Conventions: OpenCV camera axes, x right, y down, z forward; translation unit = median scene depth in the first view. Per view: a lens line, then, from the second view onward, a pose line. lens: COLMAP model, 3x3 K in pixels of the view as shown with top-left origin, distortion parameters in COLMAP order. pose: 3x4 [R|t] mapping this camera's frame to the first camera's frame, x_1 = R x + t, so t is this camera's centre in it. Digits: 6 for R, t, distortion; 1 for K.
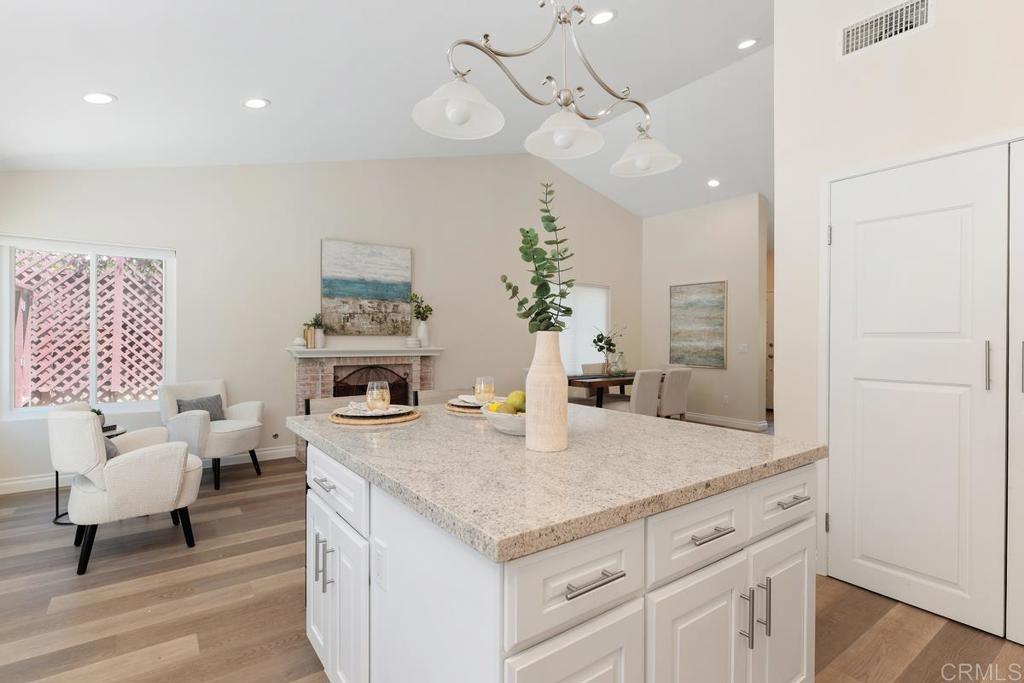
lens RADIAL K [[502.7, 0, 512.0], [0, 502.7, 341.5], [0, 0, 1]] dist [0.001135, 0.000218]
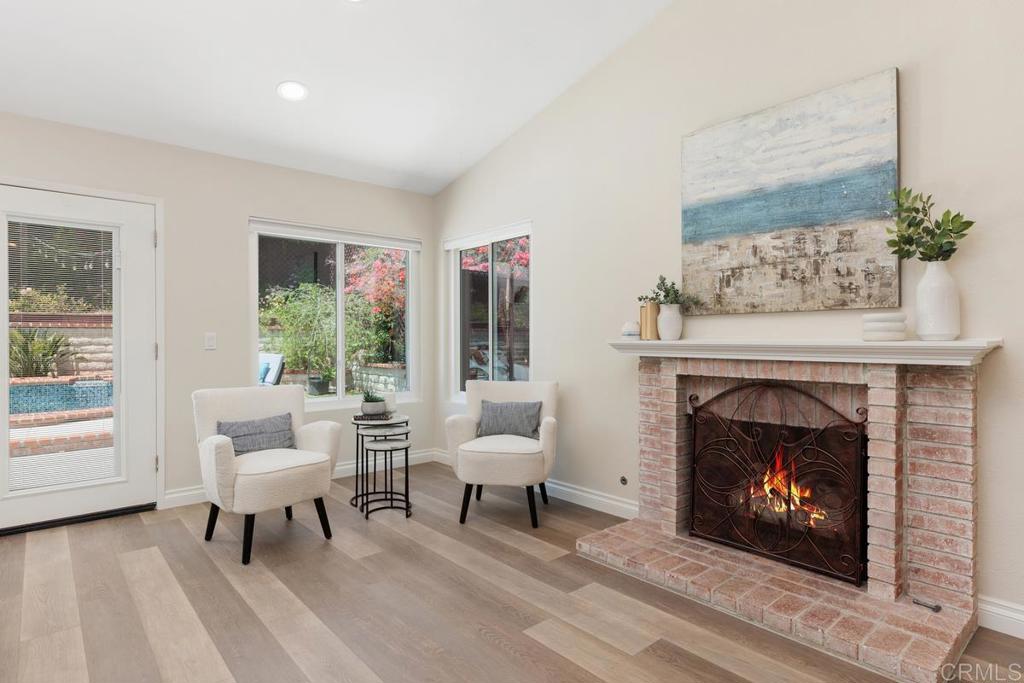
lens RADIAL K [[536.3, 0, 512.0], [0, 536.3, 341.5], [0, 0, 1]] dist [-0.003269, -0.000411]
pose [[0.085111, 0.000294, -0.996371, 0.166802], [-0.008113, 0.999967, -0.000398, 0.015296], [0.996338, 0.008117, 0.085110, 0.742454]]
